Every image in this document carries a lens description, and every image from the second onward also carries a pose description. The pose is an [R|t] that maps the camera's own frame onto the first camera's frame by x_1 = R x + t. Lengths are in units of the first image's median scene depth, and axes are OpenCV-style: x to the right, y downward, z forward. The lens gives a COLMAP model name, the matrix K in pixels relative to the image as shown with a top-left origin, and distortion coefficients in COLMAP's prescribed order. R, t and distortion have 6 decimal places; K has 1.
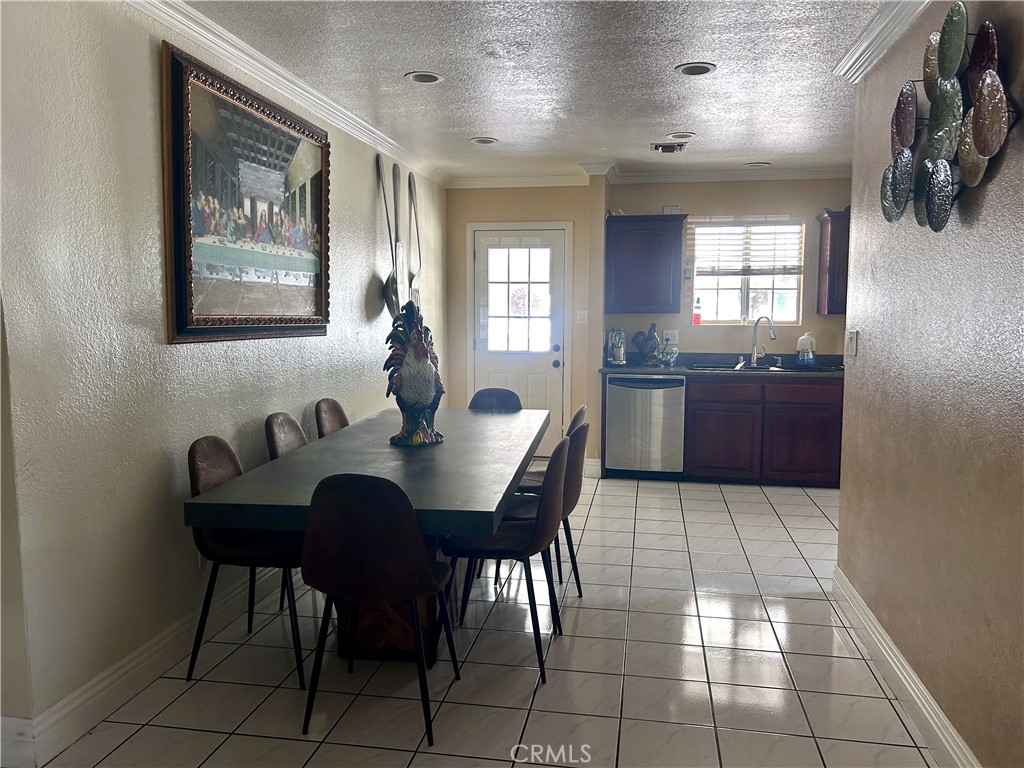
lens RADIAL K [[783.0, 0, 512.2], [0, 783.0, 377.1], [0, 0, 1]] dist [0.050070, -0.045460]
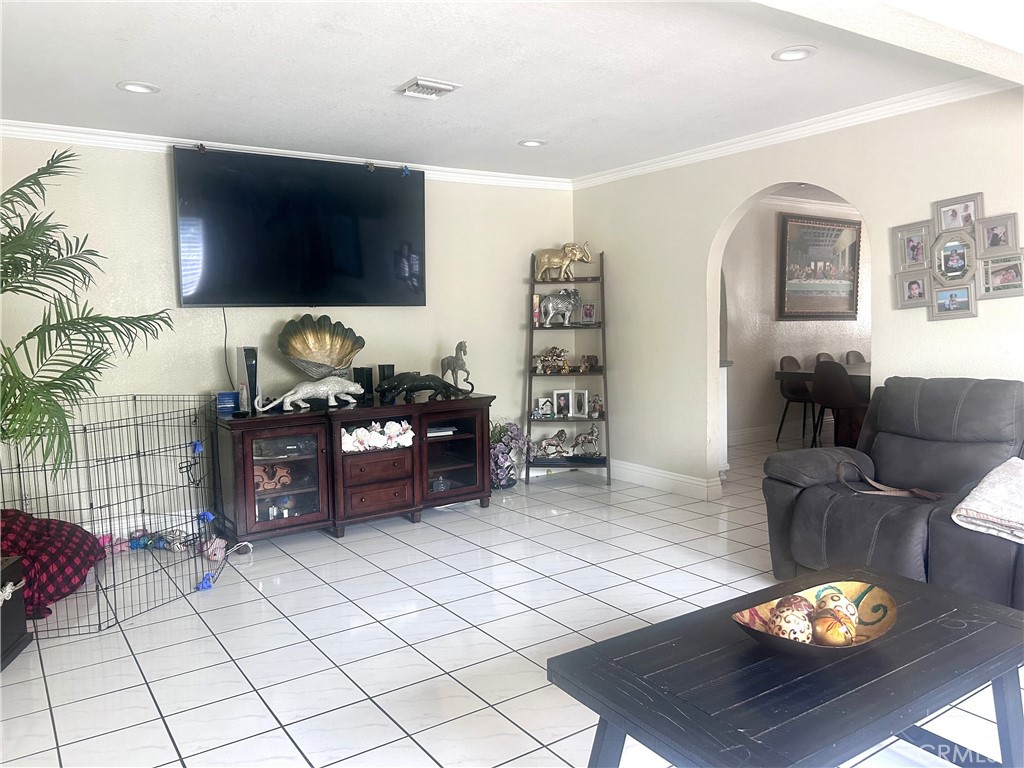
lens RADIAL K [[783.0, 0, 514.1], [0, 783.0, 384.3], [0, 0, 1]] dist [0.050070, -0.045460]
pose [[0.705211, 0.040316, -0.707850, 0.745911], [-0.042473, 0.998991, 0.014583, 0.151854], [0.707724, 0.019781, 0.706212, -1.349424]]
